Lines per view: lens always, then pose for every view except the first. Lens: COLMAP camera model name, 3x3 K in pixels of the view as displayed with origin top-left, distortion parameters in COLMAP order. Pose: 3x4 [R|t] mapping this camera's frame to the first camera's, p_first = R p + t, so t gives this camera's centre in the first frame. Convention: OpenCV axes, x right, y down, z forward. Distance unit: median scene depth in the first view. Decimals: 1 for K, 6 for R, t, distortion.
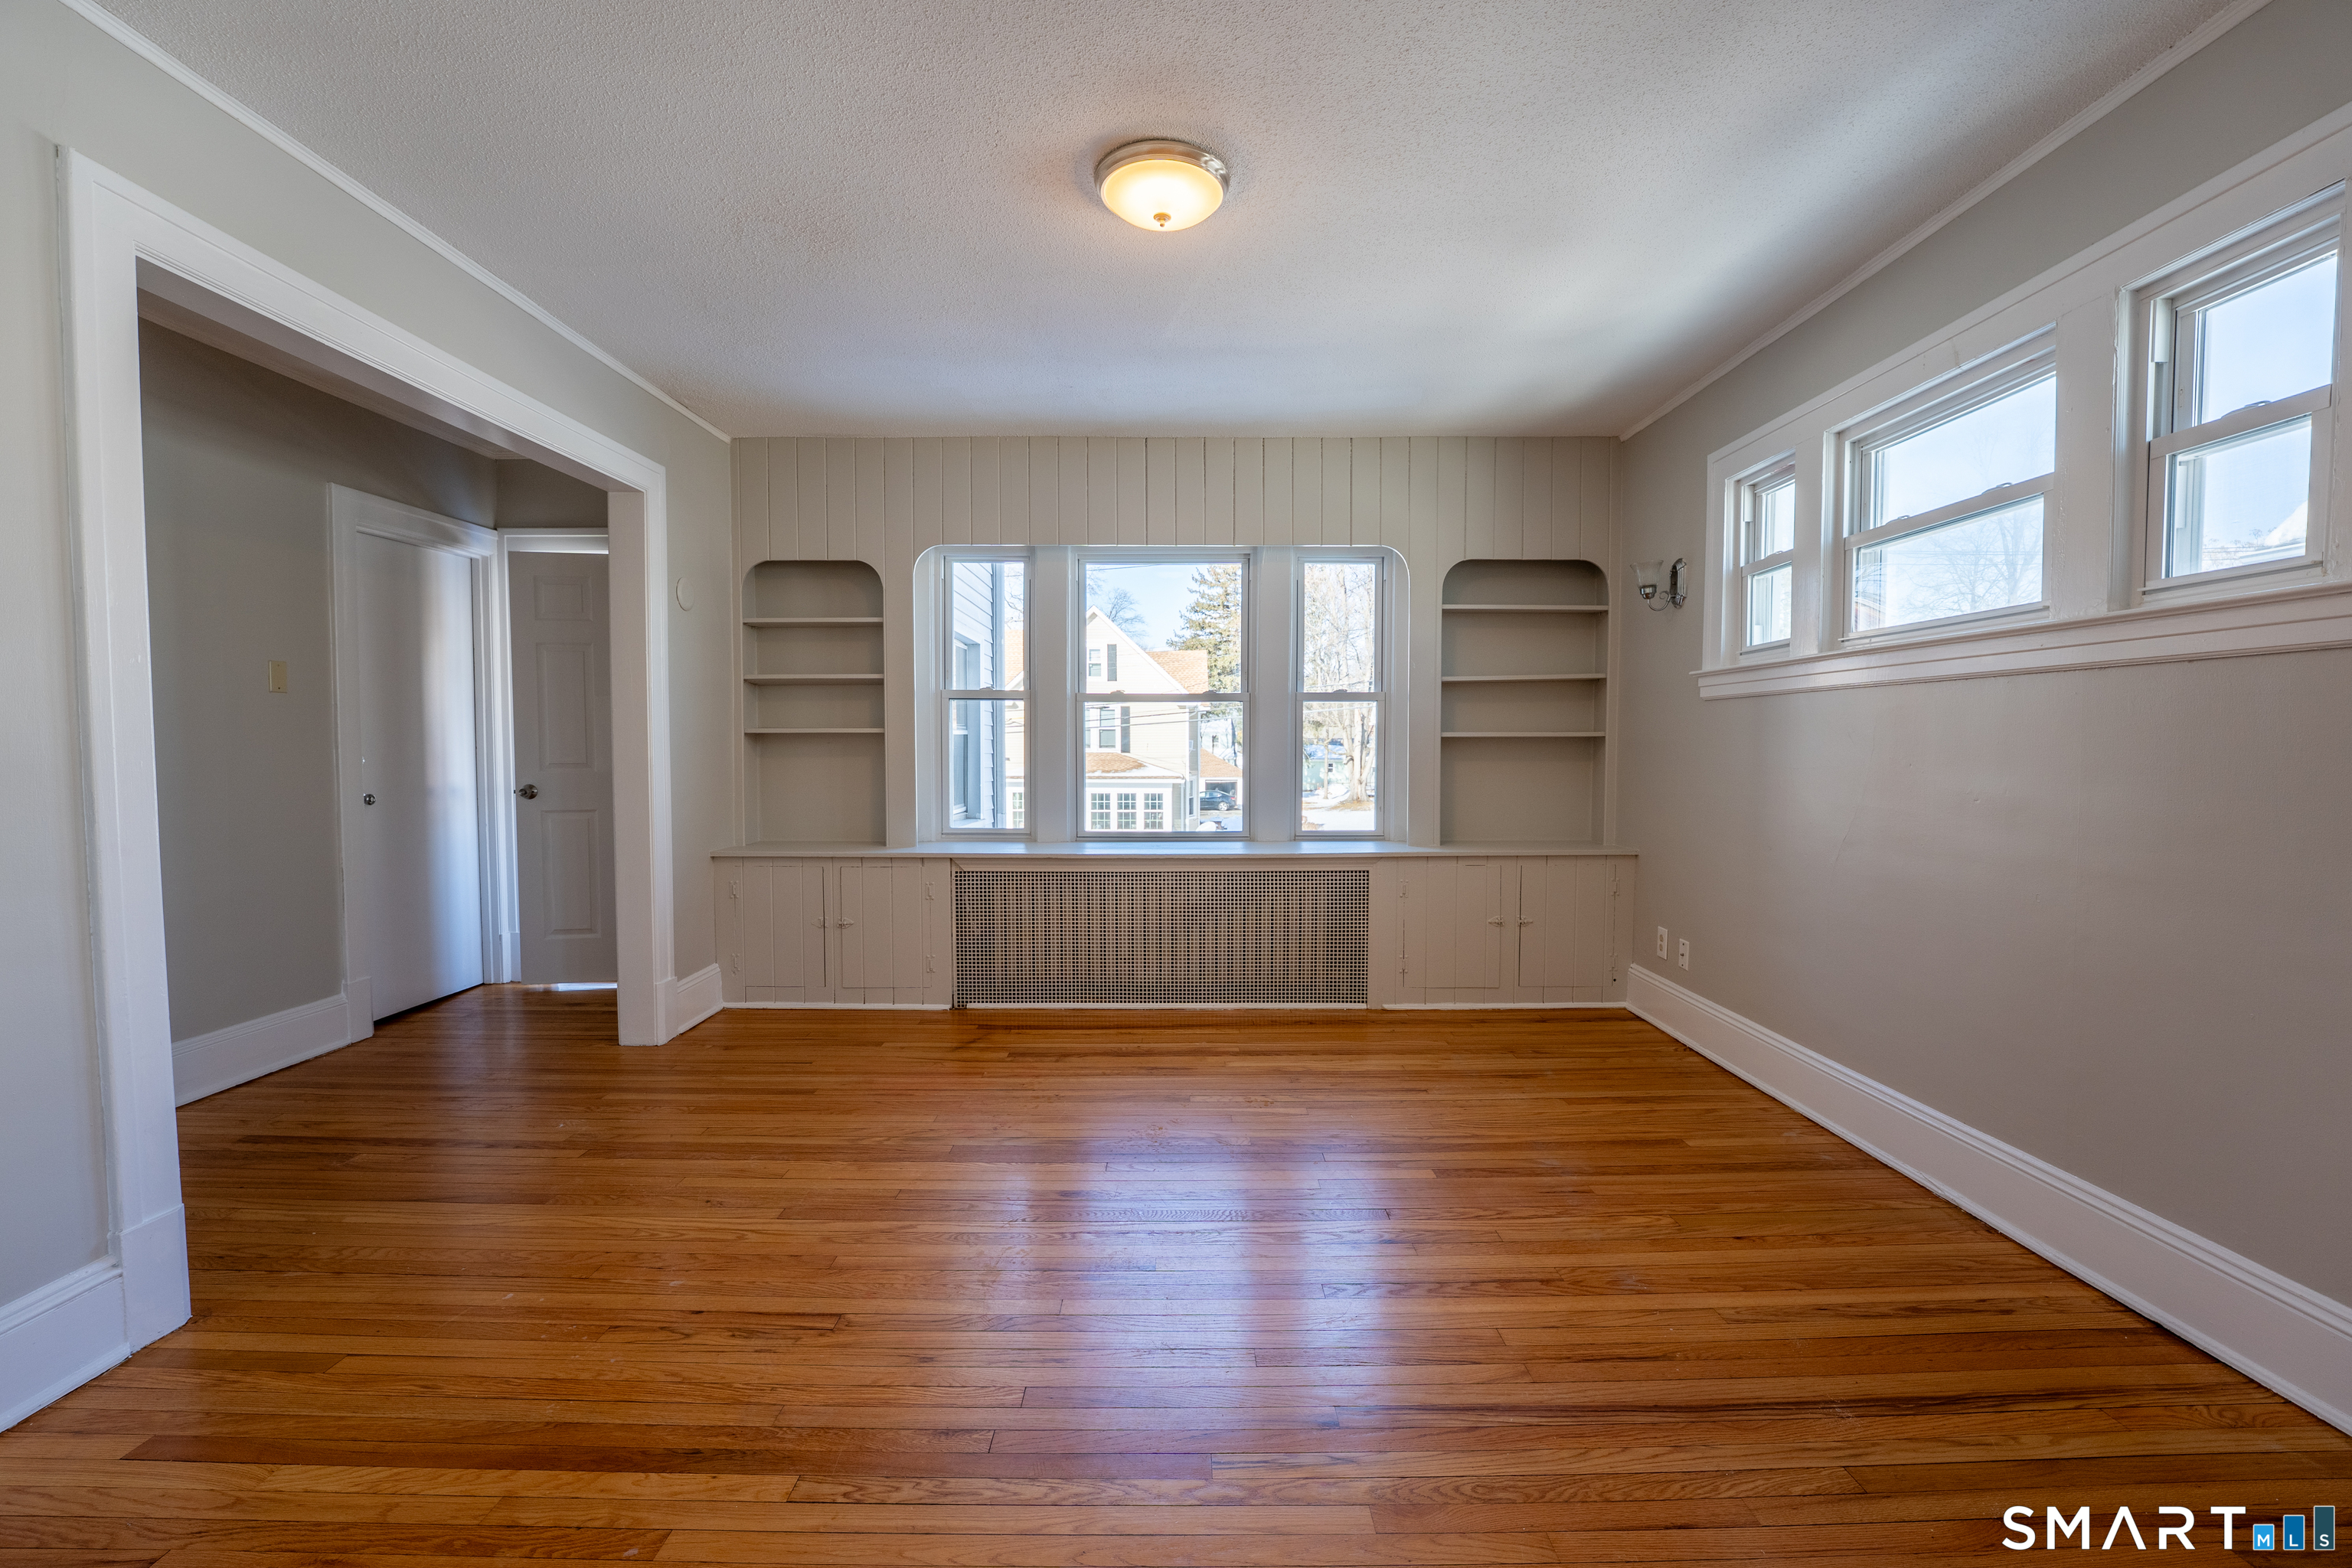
lens RADIAL K [[962.4, 0, 1173.3], [0, 962.4, 783.3], [0, 0, 1]] dist [-0.022264, 0.000351]
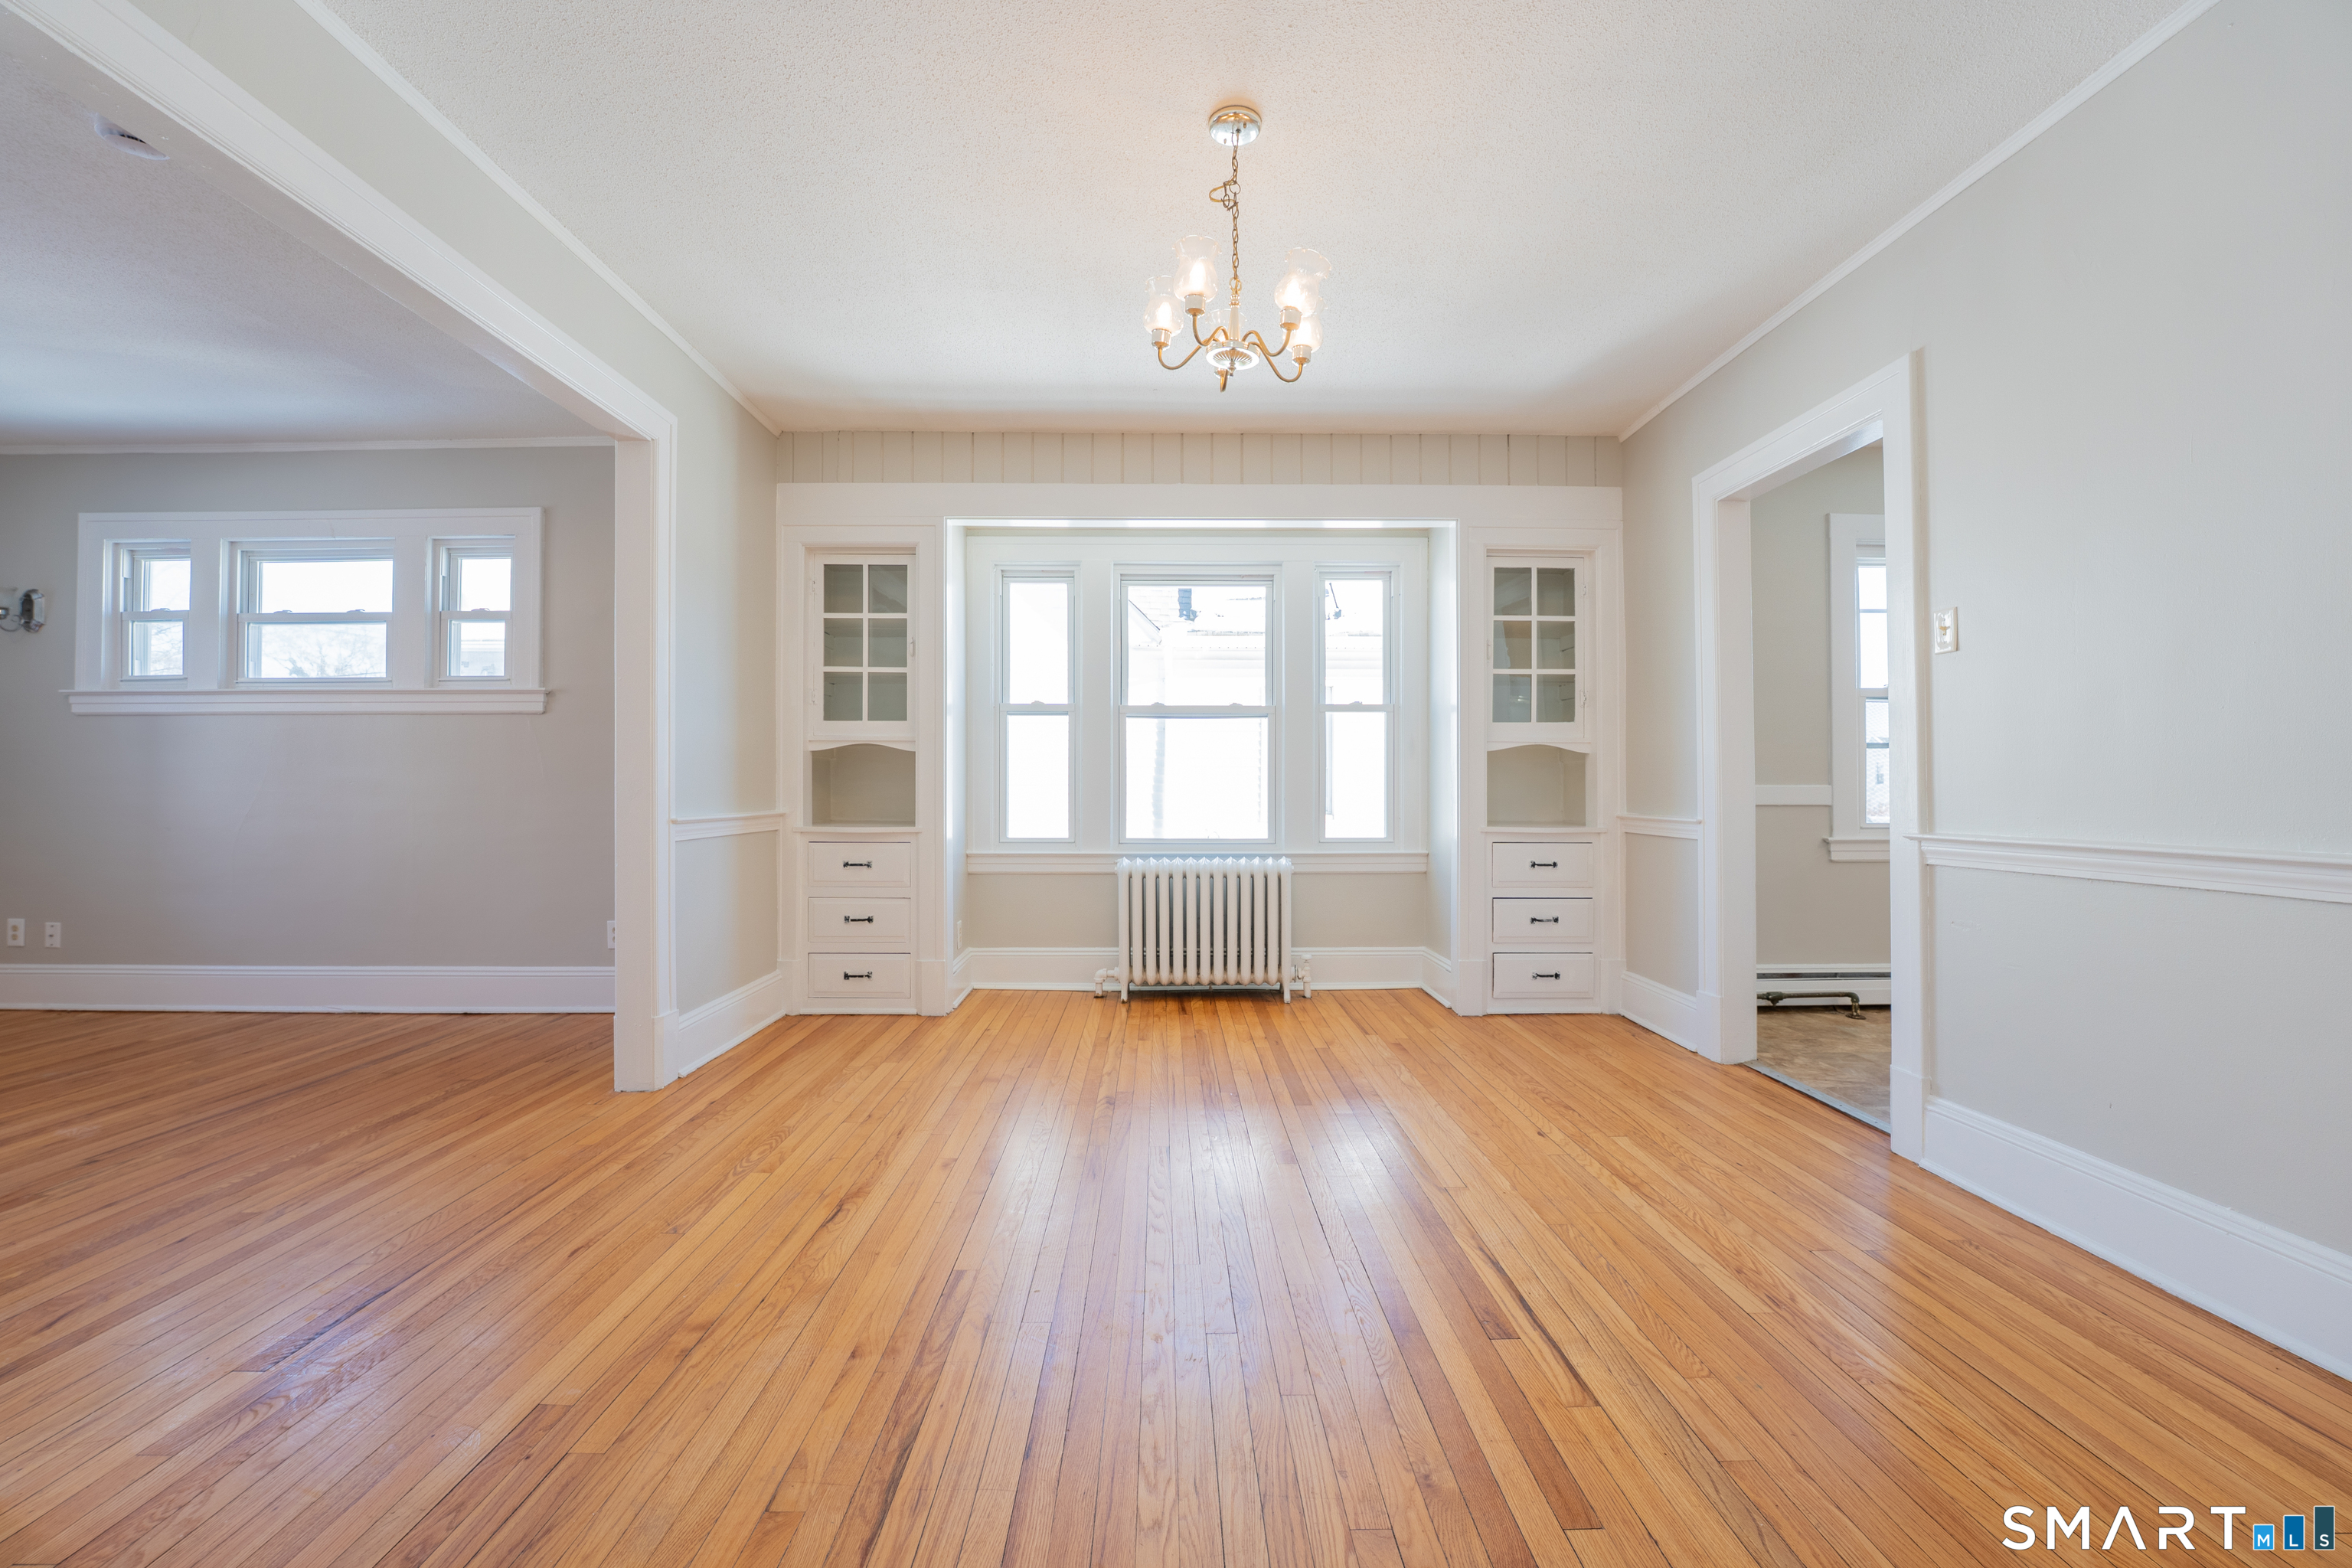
lens RADIAL K [[962.4, 0, 1173.3], [0, 962.4, 783.3], [0, 0, 1]] dist [-0.022264, 0.000351]
pose [[-0.017102, 0.007086, 0.999829, -0.632215], [0.043210, 0.999046, -0.006342, 0.064590], [-0.998920, 0.043094, -0.017392, -0.343890]]
